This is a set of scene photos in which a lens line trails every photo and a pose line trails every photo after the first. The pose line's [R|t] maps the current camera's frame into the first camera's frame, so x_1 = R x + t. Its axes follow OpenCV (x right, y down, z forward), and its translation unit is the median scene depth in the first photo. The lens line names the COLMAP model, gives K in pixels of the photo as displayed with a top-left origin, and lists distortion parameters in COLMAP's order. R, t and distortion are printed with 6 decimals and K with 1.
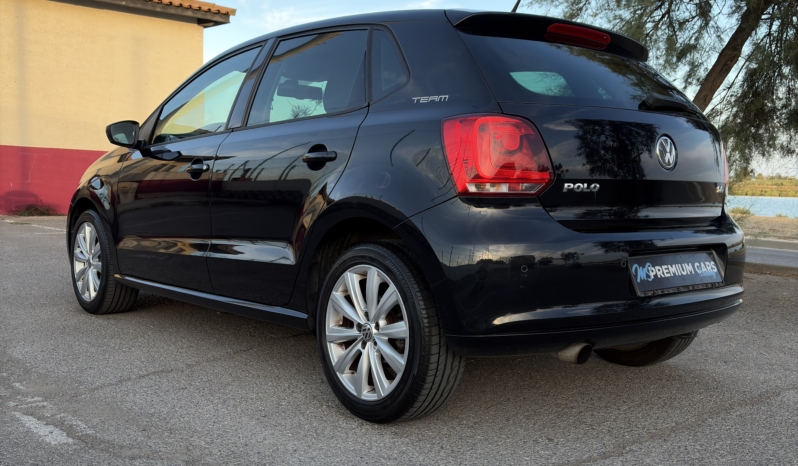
lens RADIAL K [[831.9, 0, 407.3], [0, 831.9, 230.5], [0, 0, 1]] dist [-0.008325, 0.002553]
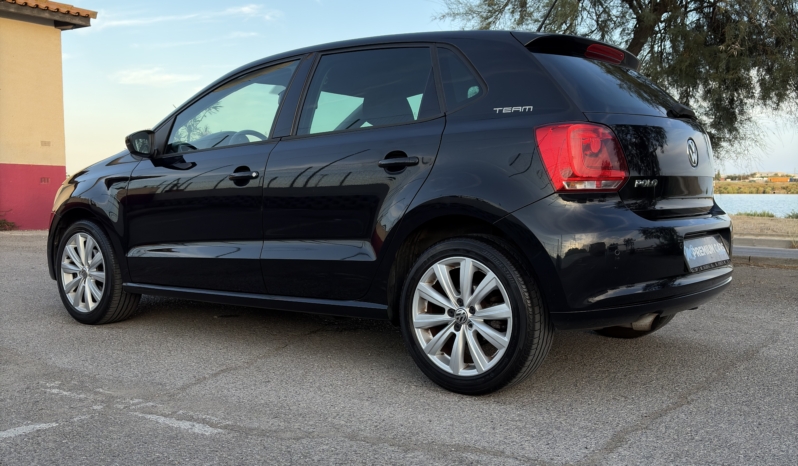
lens RADIAL K [[836.4, 0, 399.0], [0, 836.4, 233.0], [0, 0, 1]] dist [0.016796, 0.006021]
pose [[0.978132, -0.034832, 0.205046, -0.339889], [0.035505, 0.999369, 0.000399, 0.005449], [-0.204930, 0.006890, 0.978752, -0.089351]]
